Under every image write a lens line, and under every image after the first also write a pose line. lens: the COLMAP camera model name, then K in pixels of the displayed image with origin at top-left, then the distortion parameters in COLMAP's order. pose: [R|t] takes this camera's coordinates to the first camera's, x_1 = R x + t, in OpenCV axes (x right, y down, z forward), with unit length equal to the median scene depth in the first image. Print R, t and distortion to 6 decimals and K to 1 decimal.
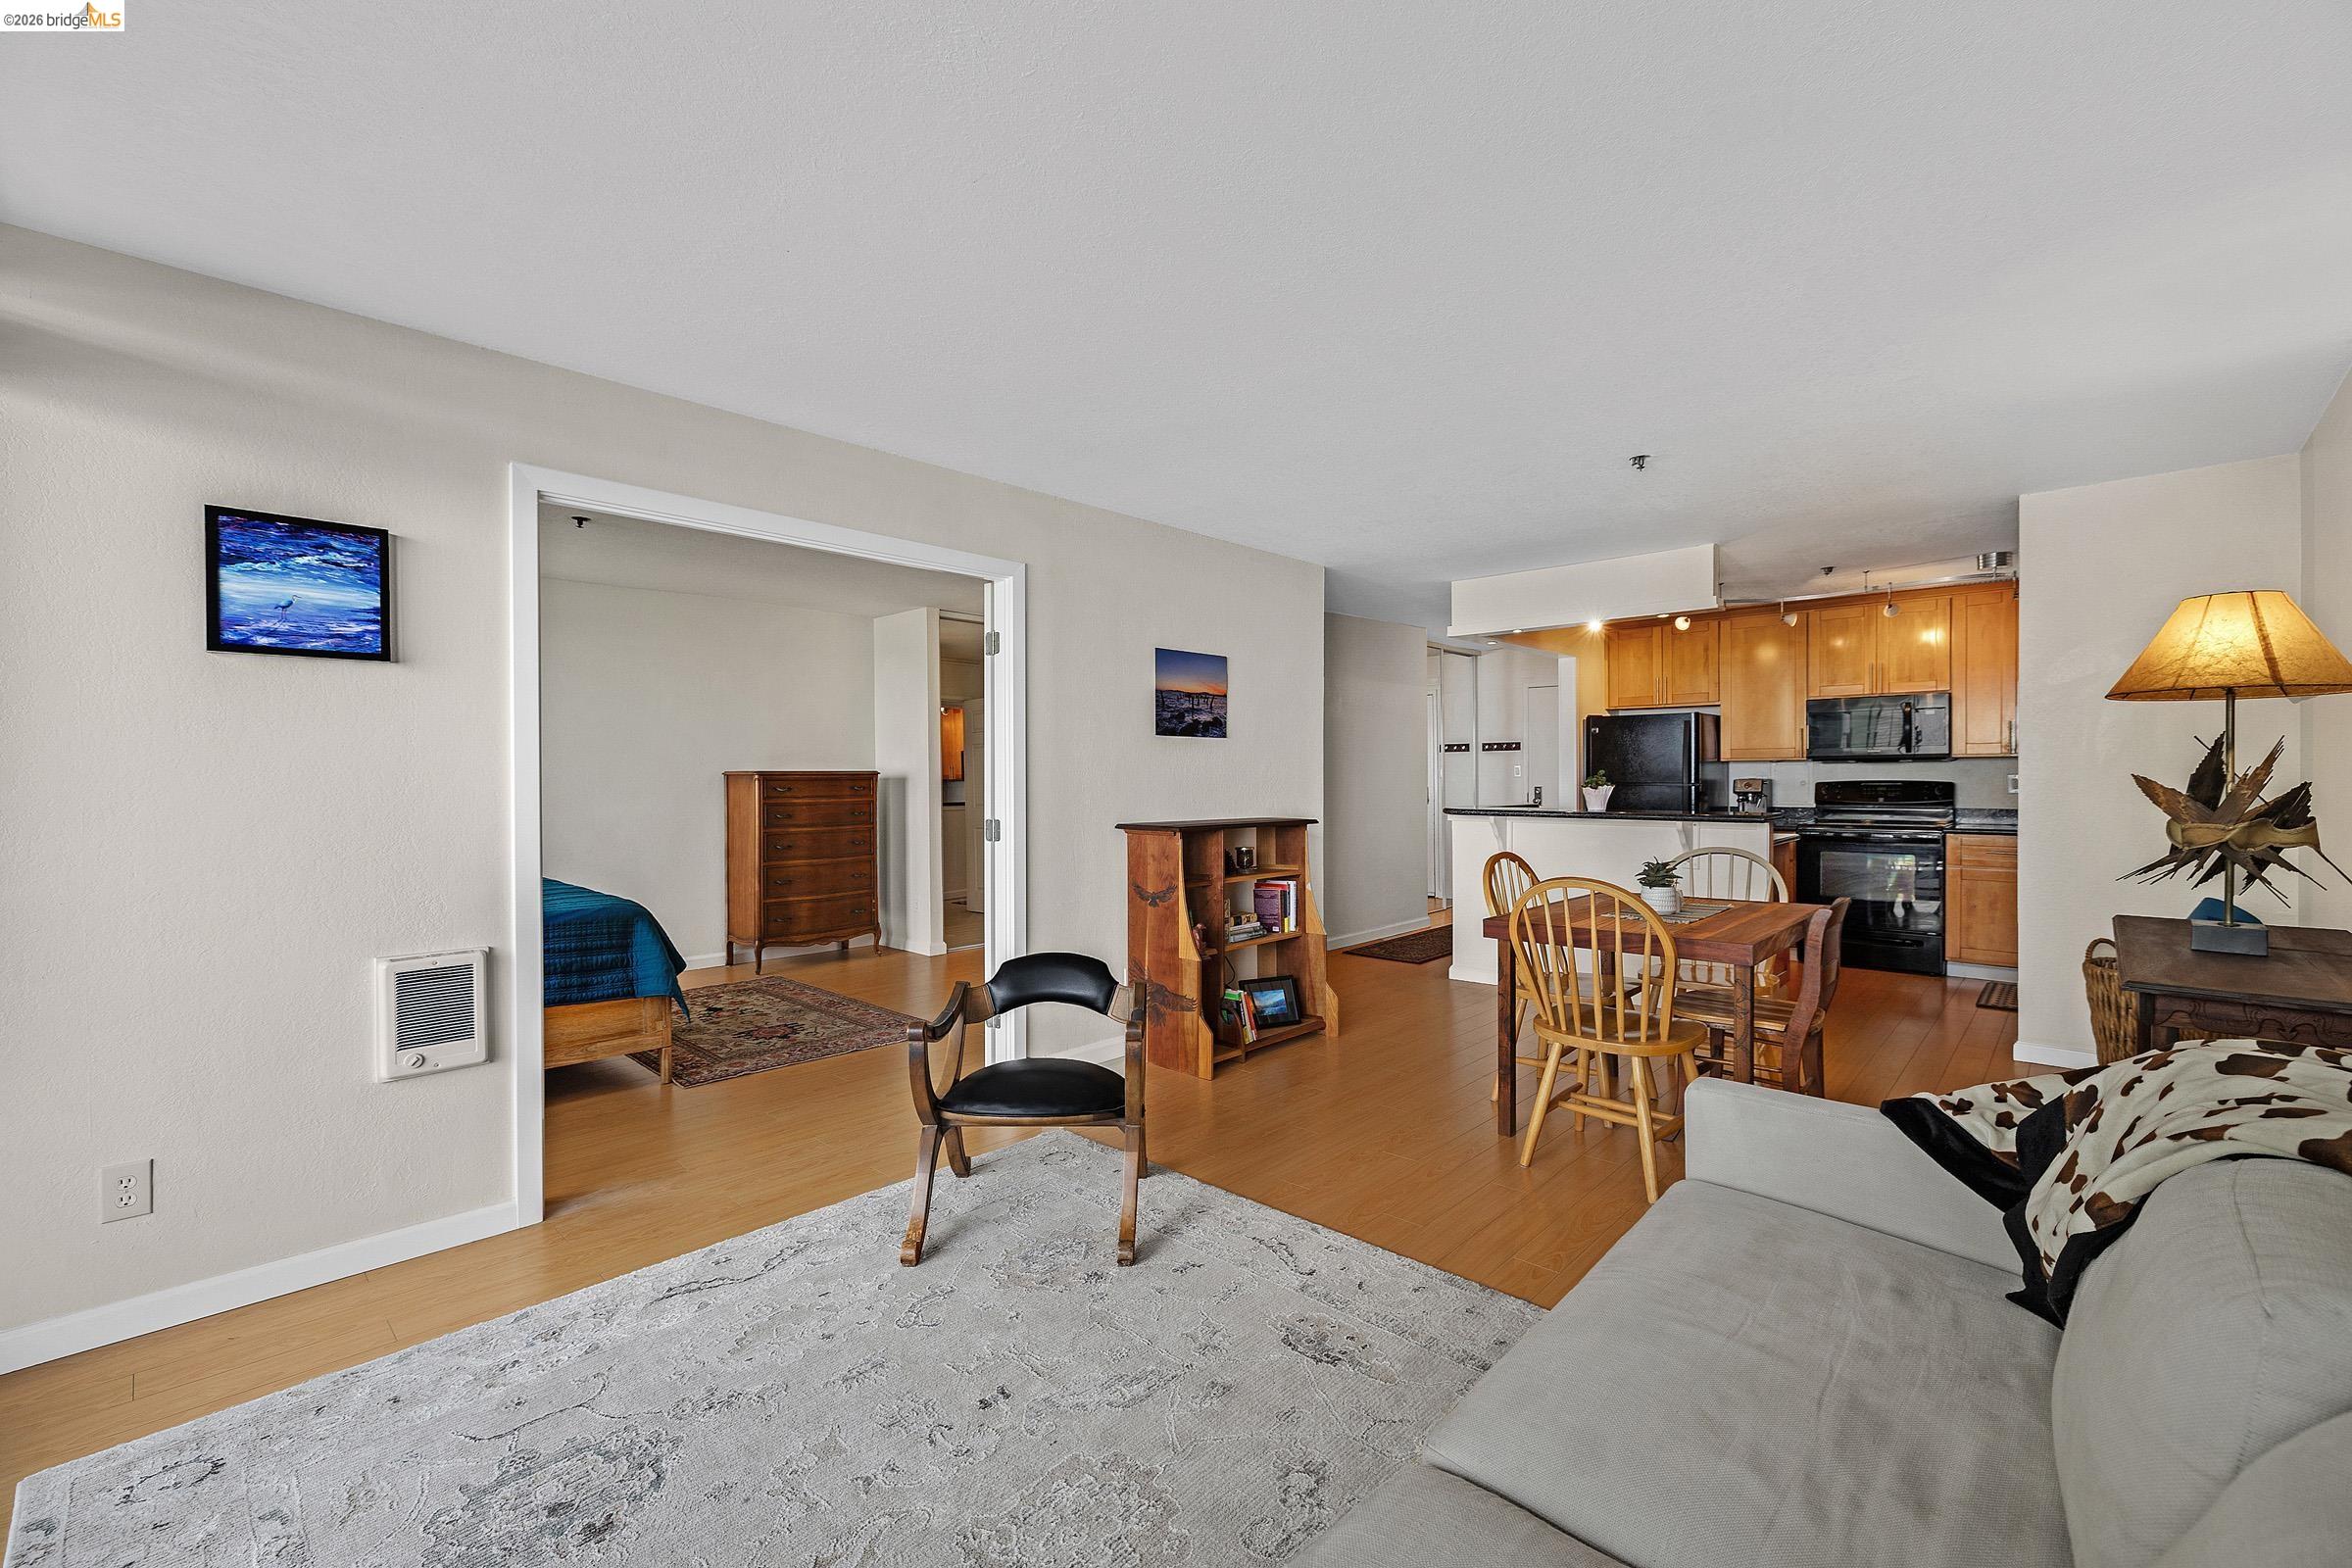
lens RADIAL K [[979.9, 0, 1168.1], [0, 979.9, 782.3], [0, 0, 1]] dist [0.000199, 0.000007]
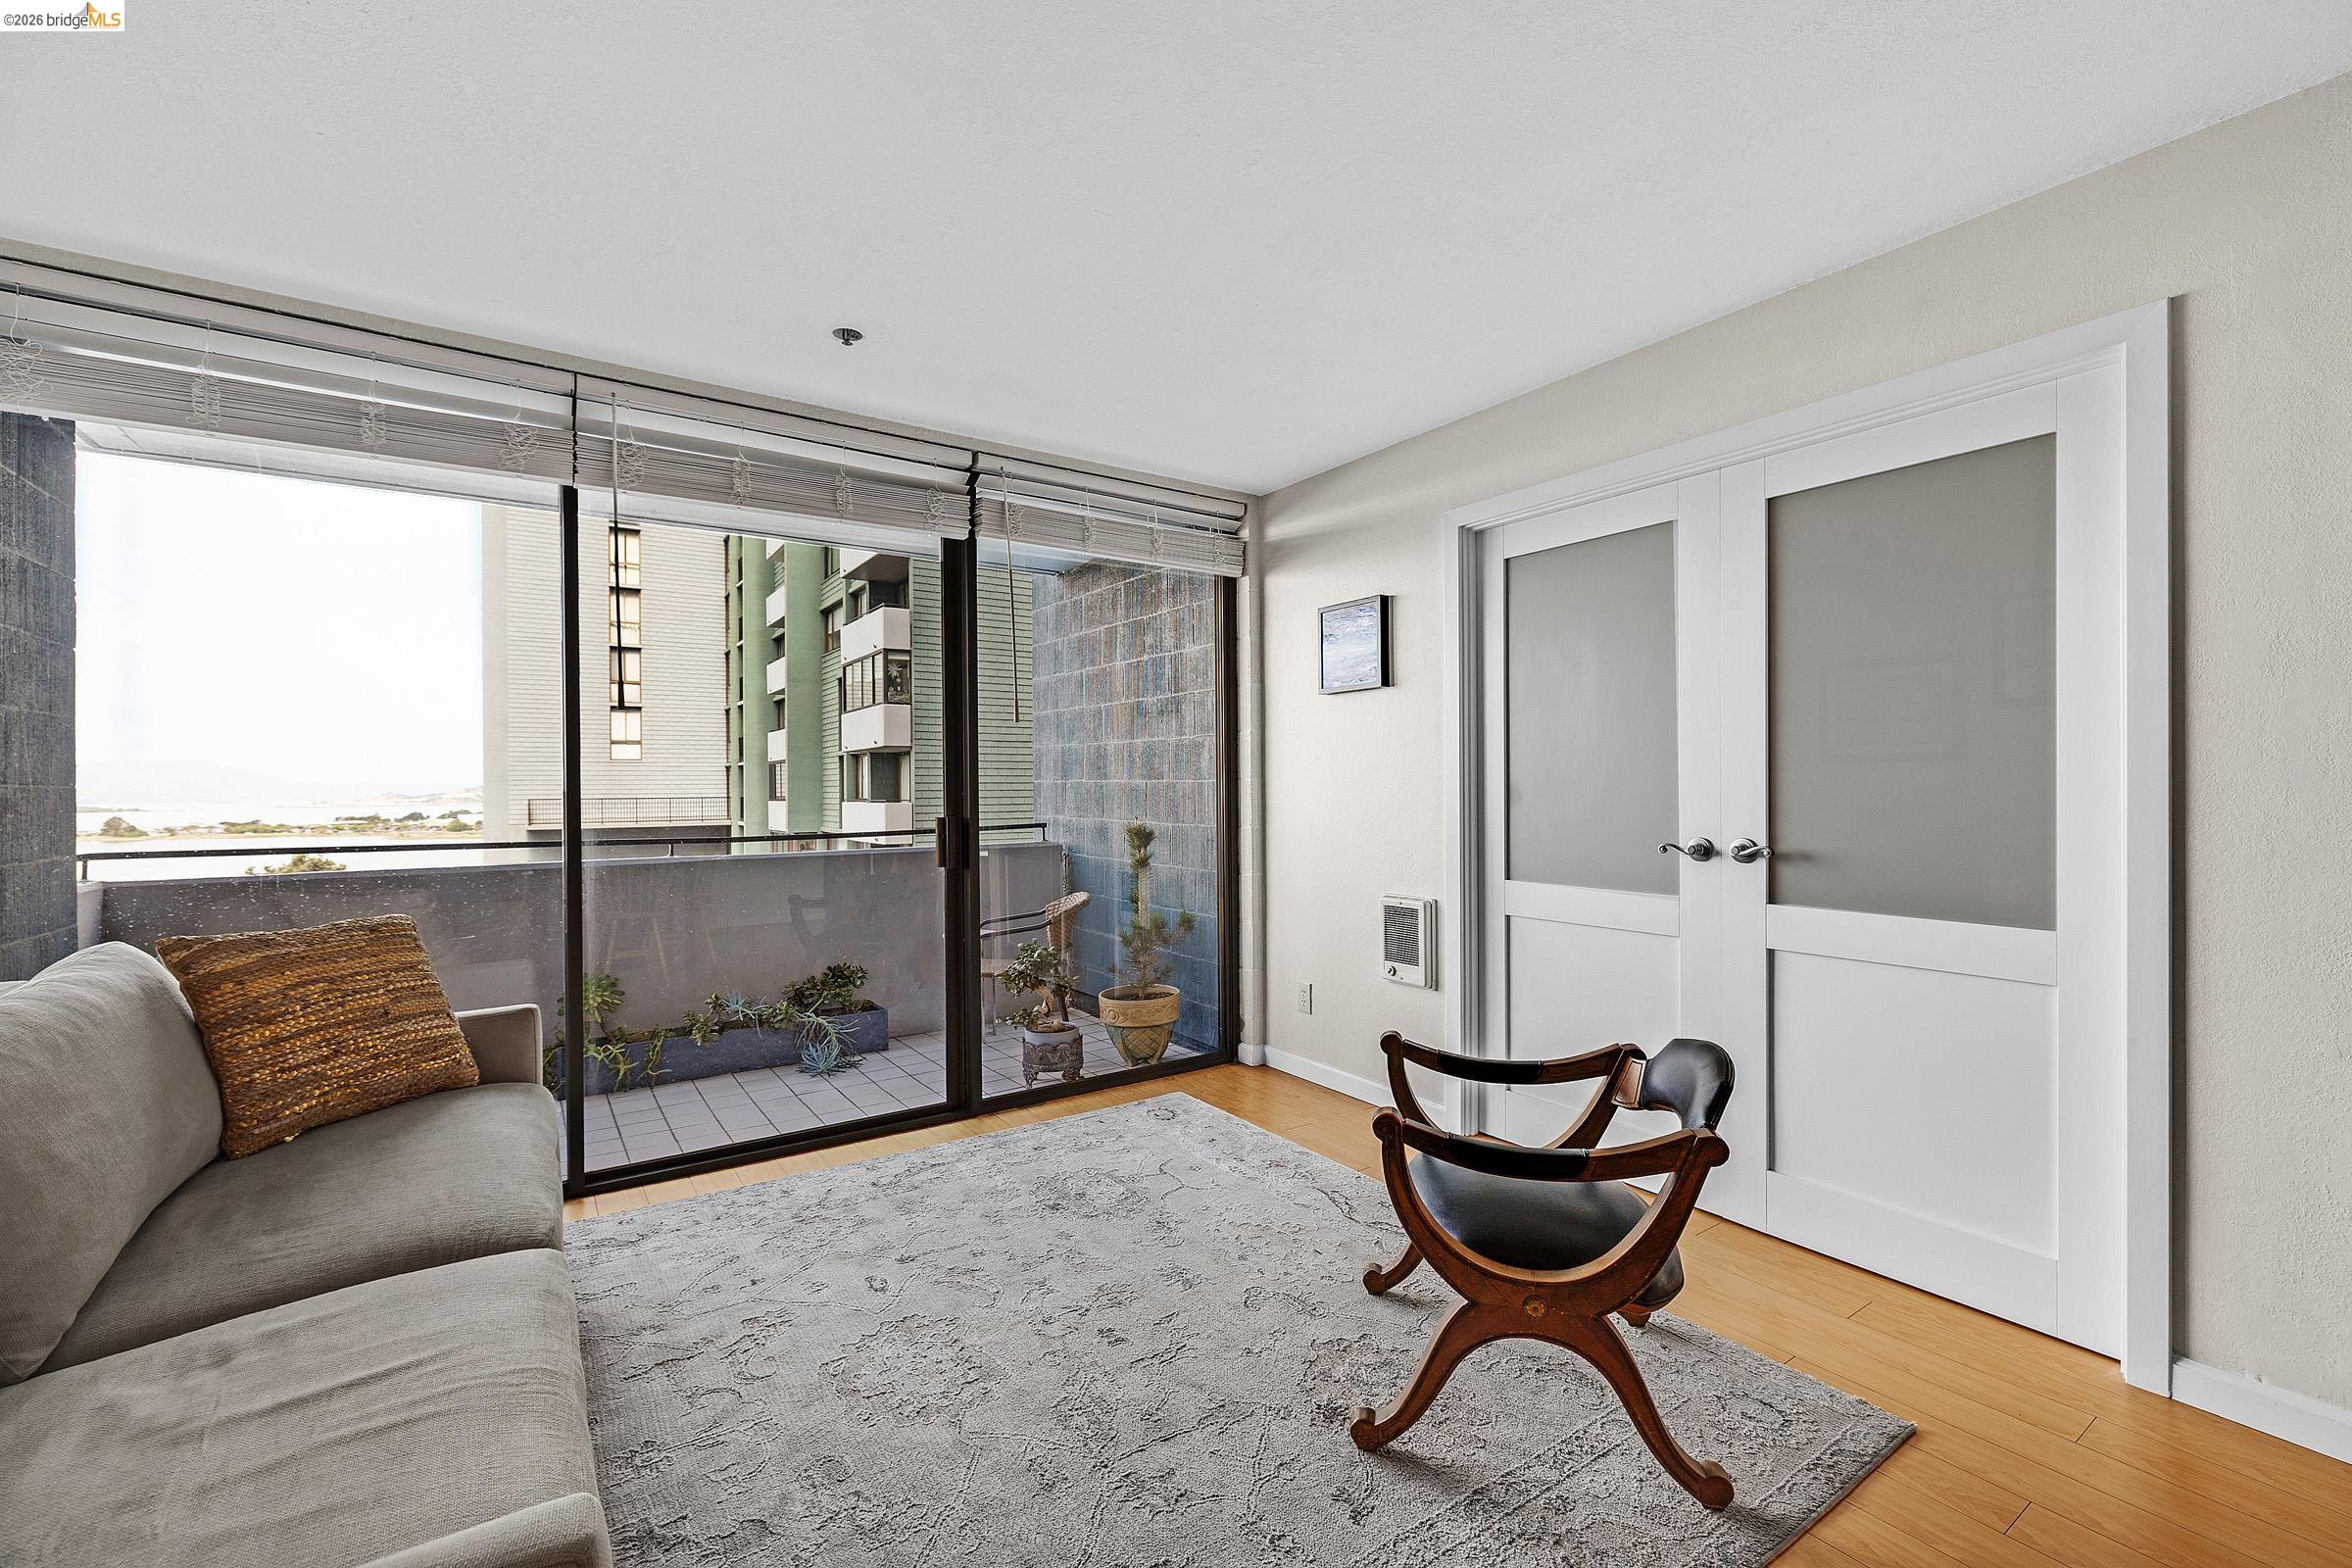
lens RADIAL K [[979.9, 0, 1176.5], [0, 979.9, 785.5], [0, 0, 1]] dist [0.000199, 0.000007]
pose [[-0.211592, 0.003976, -0.977350, 0.295144], [0.001857, 0.999992, 0.003666, 0.006751], [0.977356, -0.001040, -0.211598, 0.446962]]
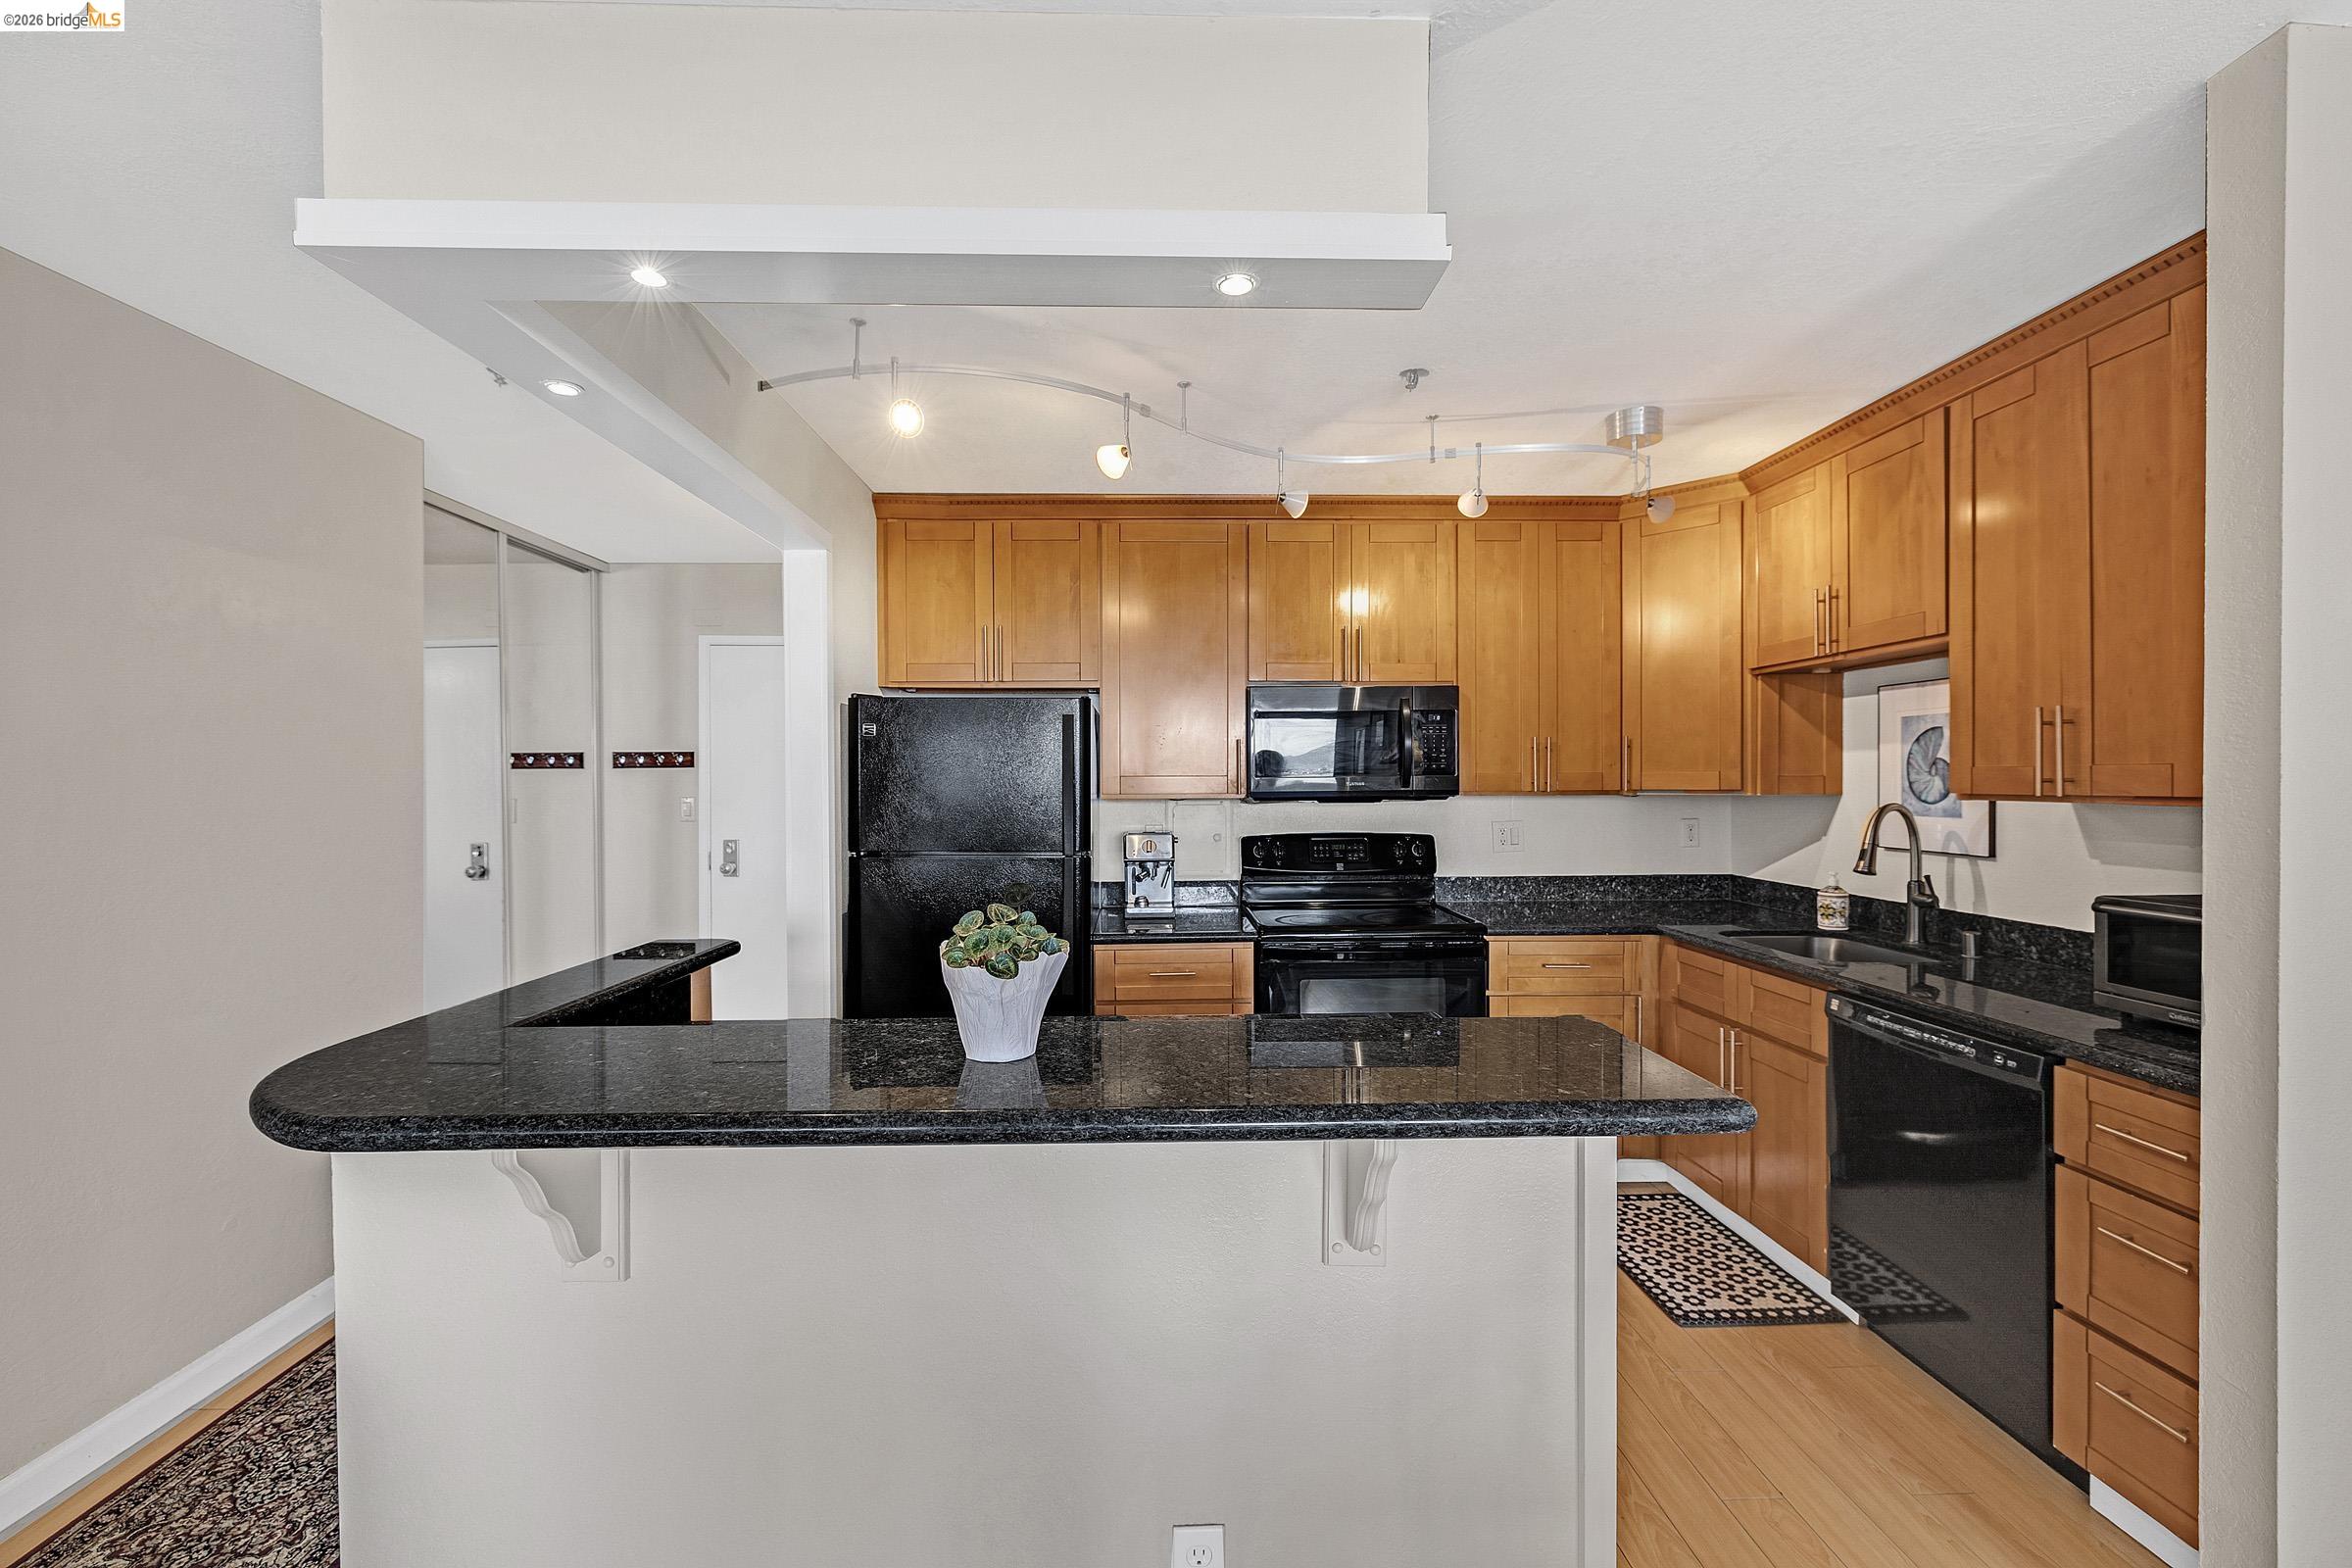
lens RADIAL K [[979.9, 0, 1173.0], [0, 979.9, 784.2], [0, 0, 1]] dist [0.000199, 0.000007]
pose [[0.704281, -0.000003, 0.709921, 0.286039], [0.005301, 0.999972, -0.005255, -0.033059], [-0.709901, 0.007465, 0.704262, 0.767986]]
